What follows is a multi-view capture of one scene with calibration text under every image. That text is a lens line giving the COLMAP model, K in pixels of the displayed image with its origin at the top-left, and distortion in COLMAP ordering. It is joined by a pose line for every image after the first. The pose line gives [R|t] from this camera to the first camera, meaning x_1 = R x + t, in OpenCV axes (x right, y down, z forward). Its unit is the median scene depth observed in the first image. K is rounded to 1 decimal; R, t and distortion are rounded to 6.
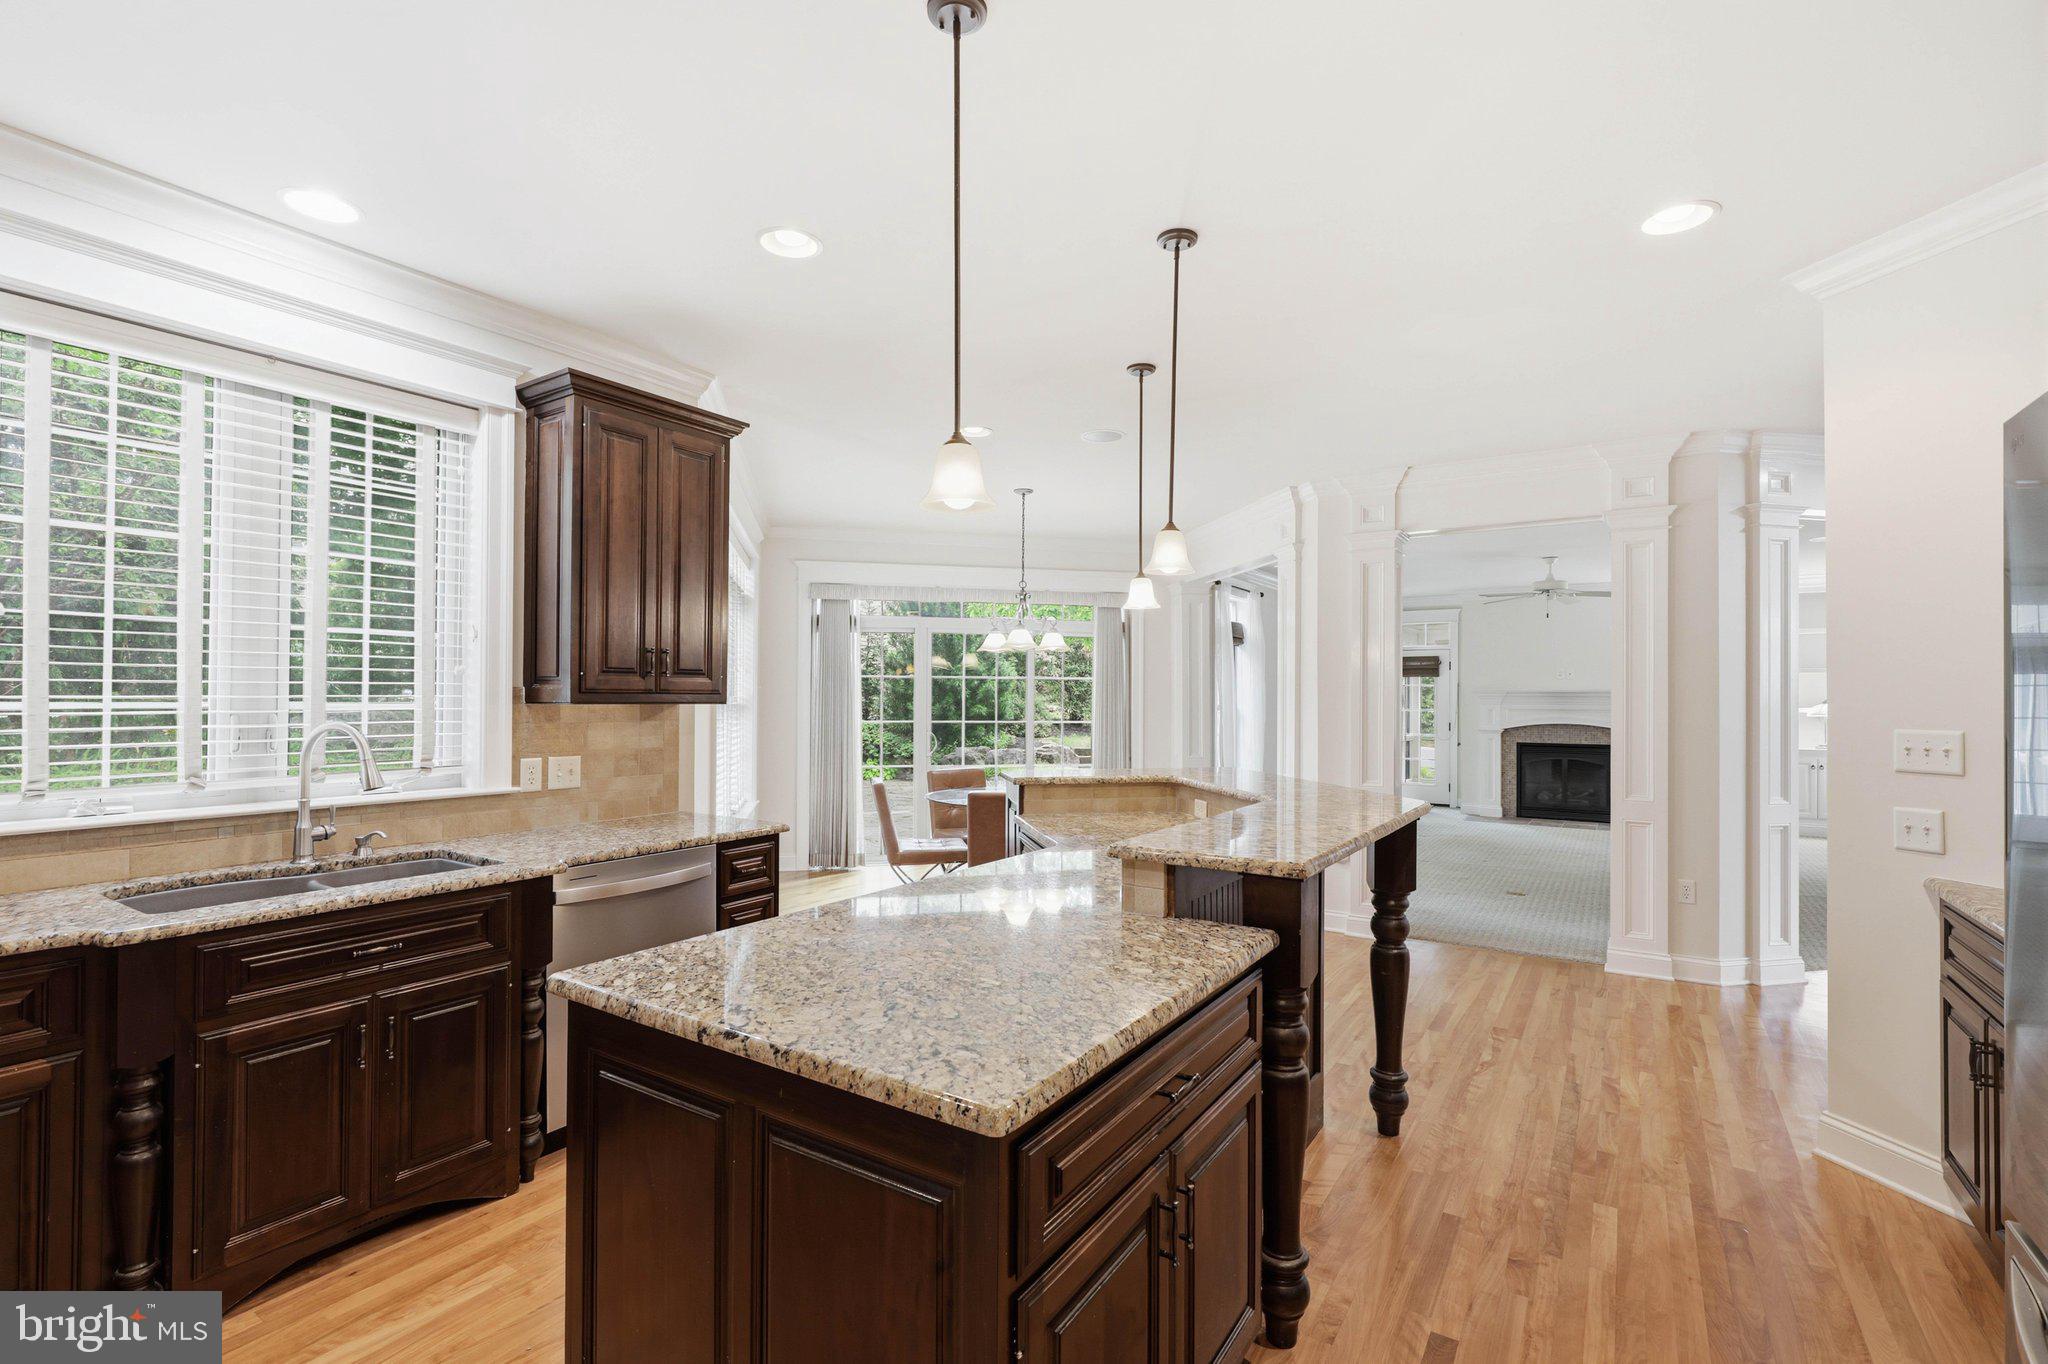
lens RADIAL K [[932.4, 0, 1023.9], [0, 932.4, 682.2], [0, 0, 1]] dist [-0.000892, 0.001222]
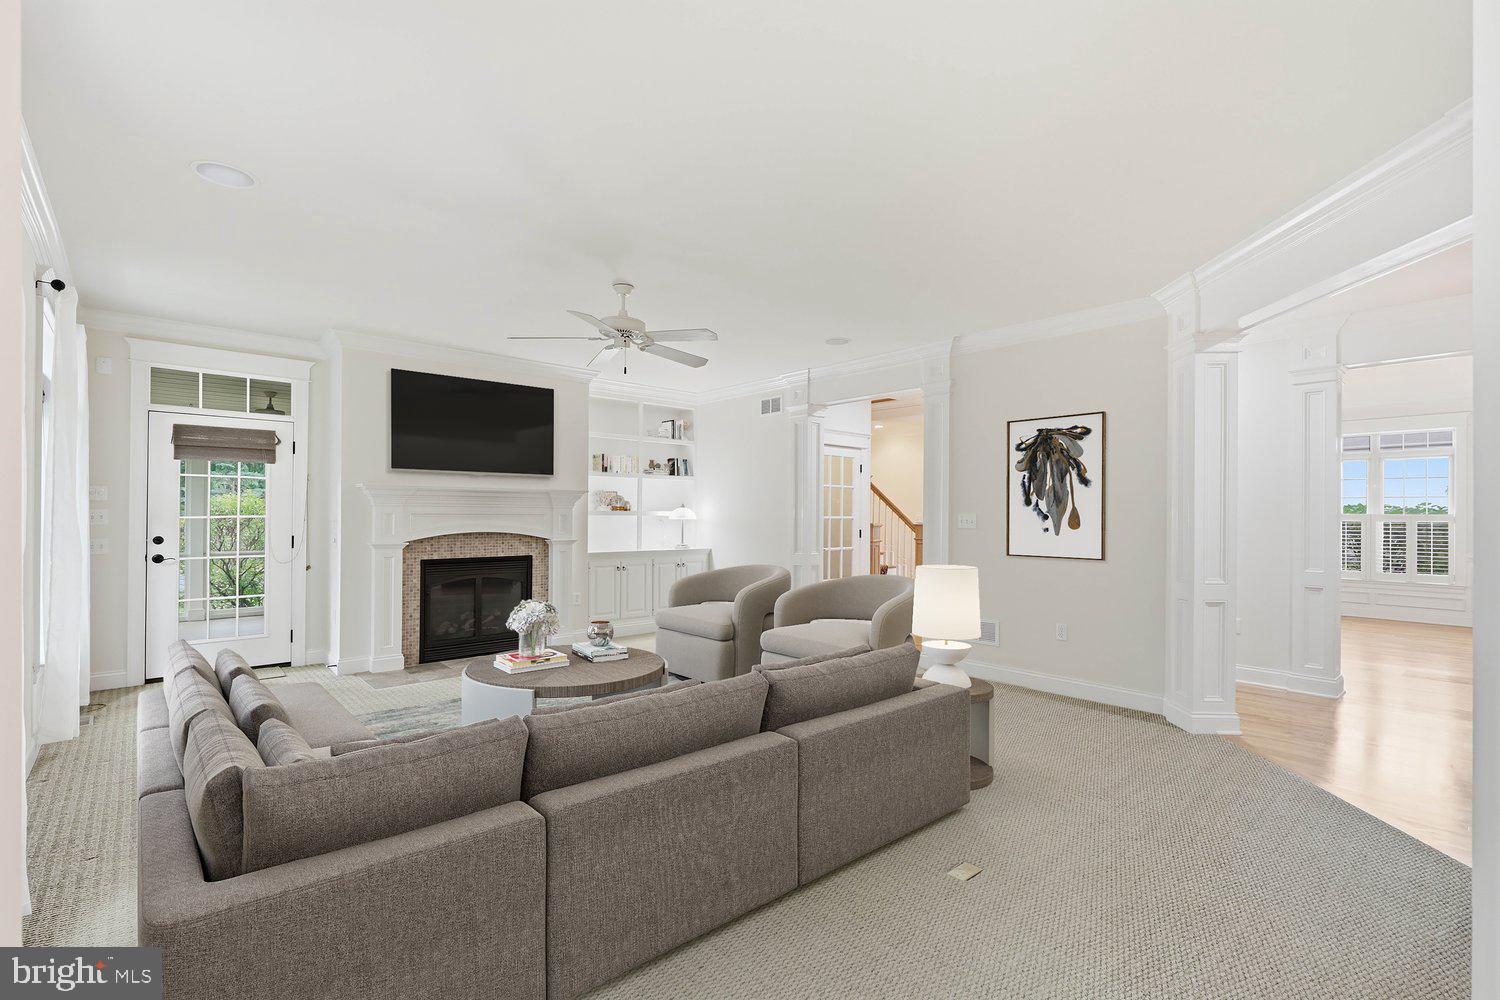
lens RADIAL K [[682.9, 0, 750.1], [0, 682.9, 506.0], [0, 0, 1]] dist [-0.000892, 0.001222]
pose [[0.257564, 0.008311, 0.966225, 0.088173], [-0.010161, 0.999931, -0.005892, 0.024069], [-0.966208, -0.008300, 0.257631, 0.622342]]
